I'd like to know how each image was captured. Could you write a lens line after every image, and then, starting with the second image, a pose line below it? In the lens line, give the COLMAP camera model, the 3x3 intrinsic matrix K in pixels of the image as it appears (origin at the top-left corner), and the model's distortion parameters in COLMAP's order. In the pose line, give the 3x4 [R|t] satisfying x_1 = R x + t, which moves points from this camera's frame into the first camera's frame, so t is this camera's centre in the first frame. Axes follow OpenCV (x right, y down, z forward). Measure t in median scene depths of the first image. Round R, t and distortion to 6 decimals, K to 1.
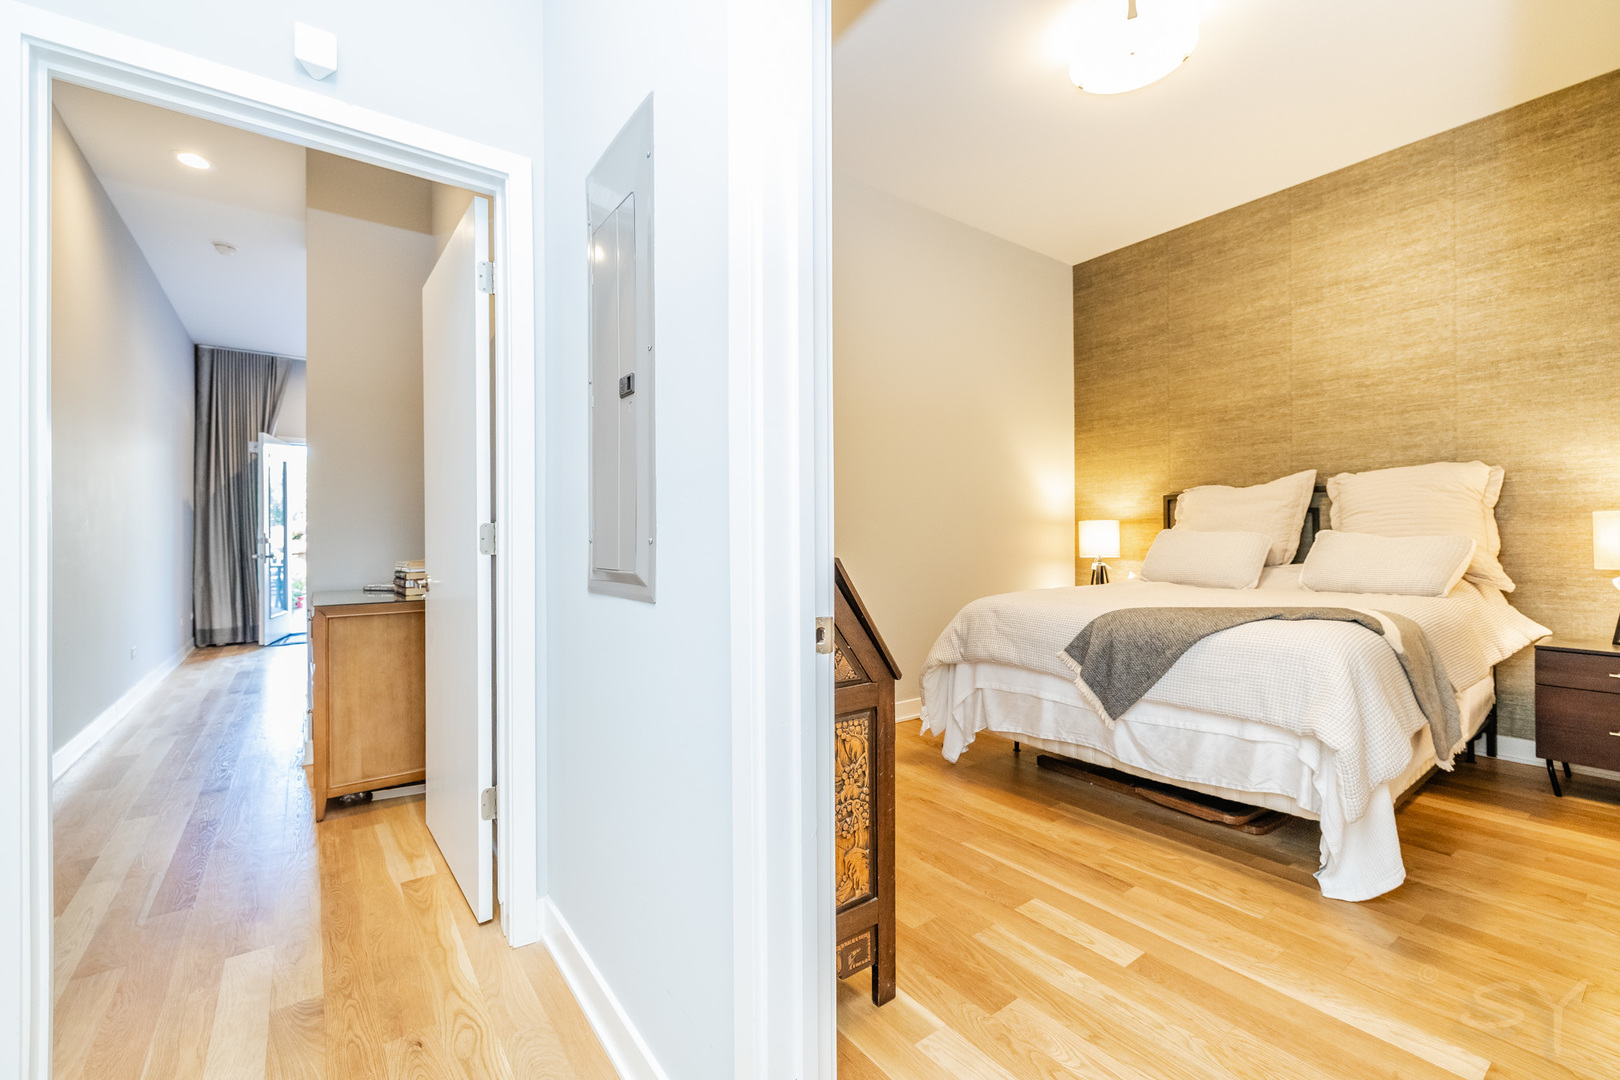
lens RADIAL K [[701.0, 0, 852.1], [0, 701.0, 531.9], [0, 0, 1]] dist [0.008863, -0.000691]
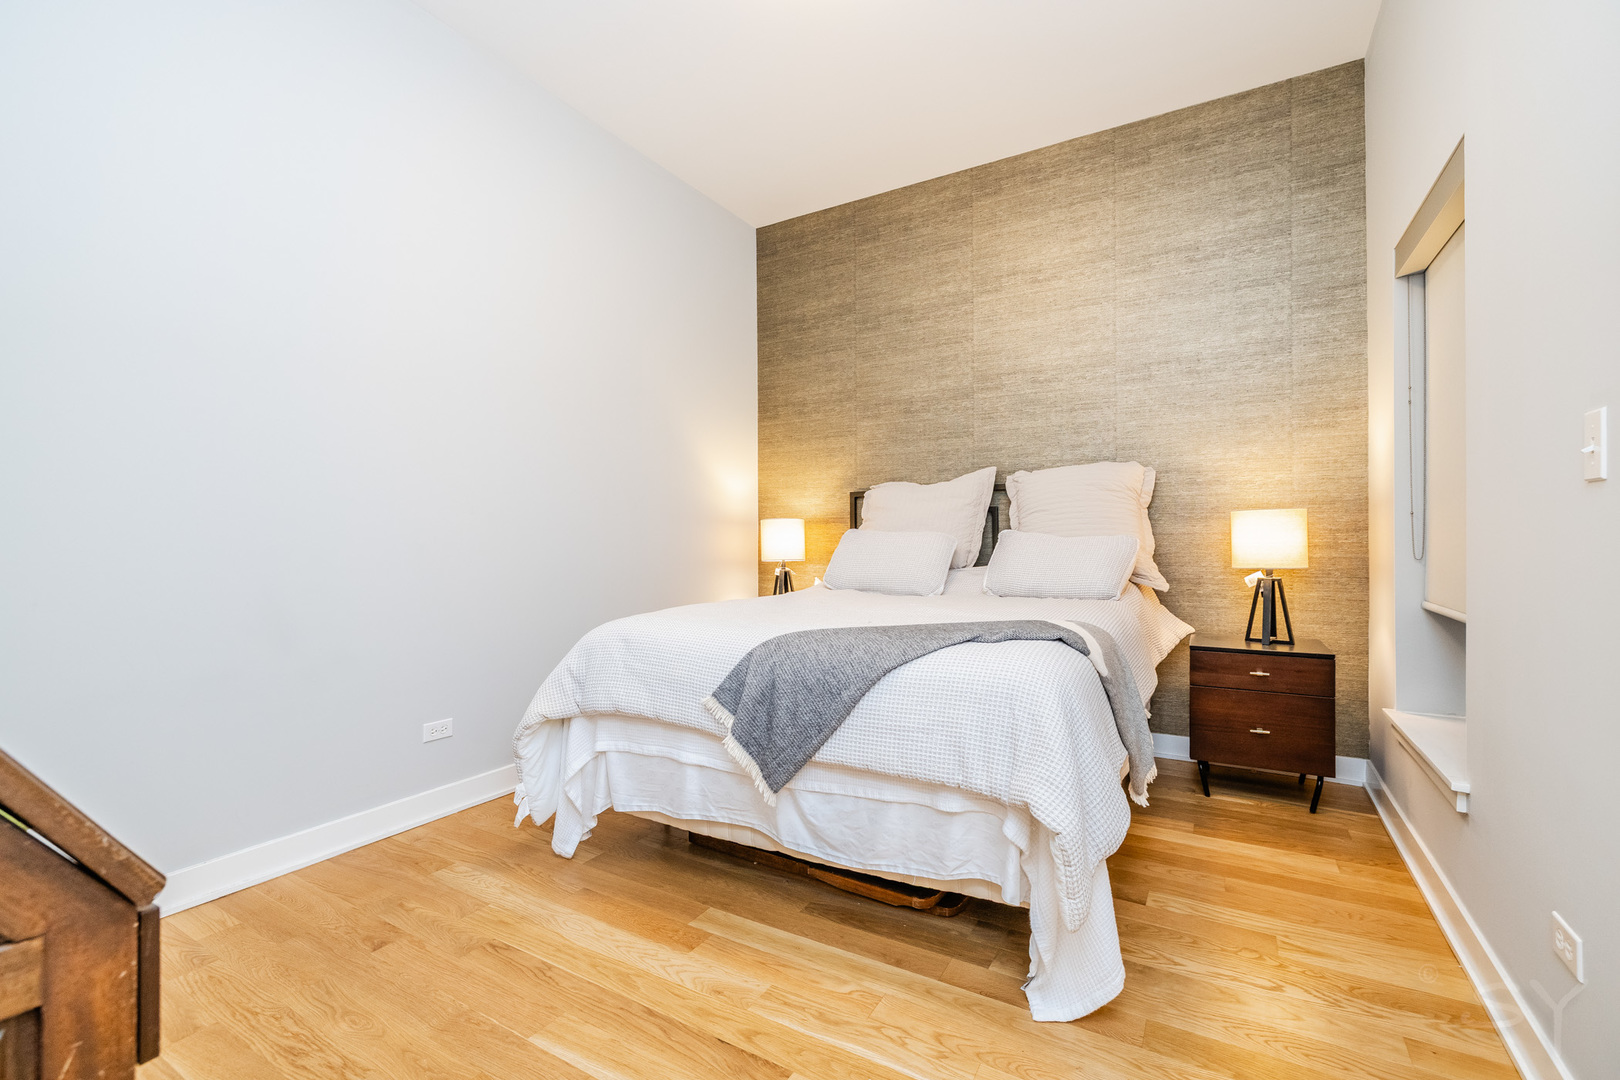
lens RADIAL K [[701.0, 0, 814.6], [0, 701.0, 539.0], [0, 0, 1]] dist [0.008863, -0.000691]
pose [[0.937388, -0.000613, 0.348287, 0.130500], [-0.000716, 0.999993, 0.003687, 0.007794], [-0.348287, -0.003706, 0.937381, 0.258280]]
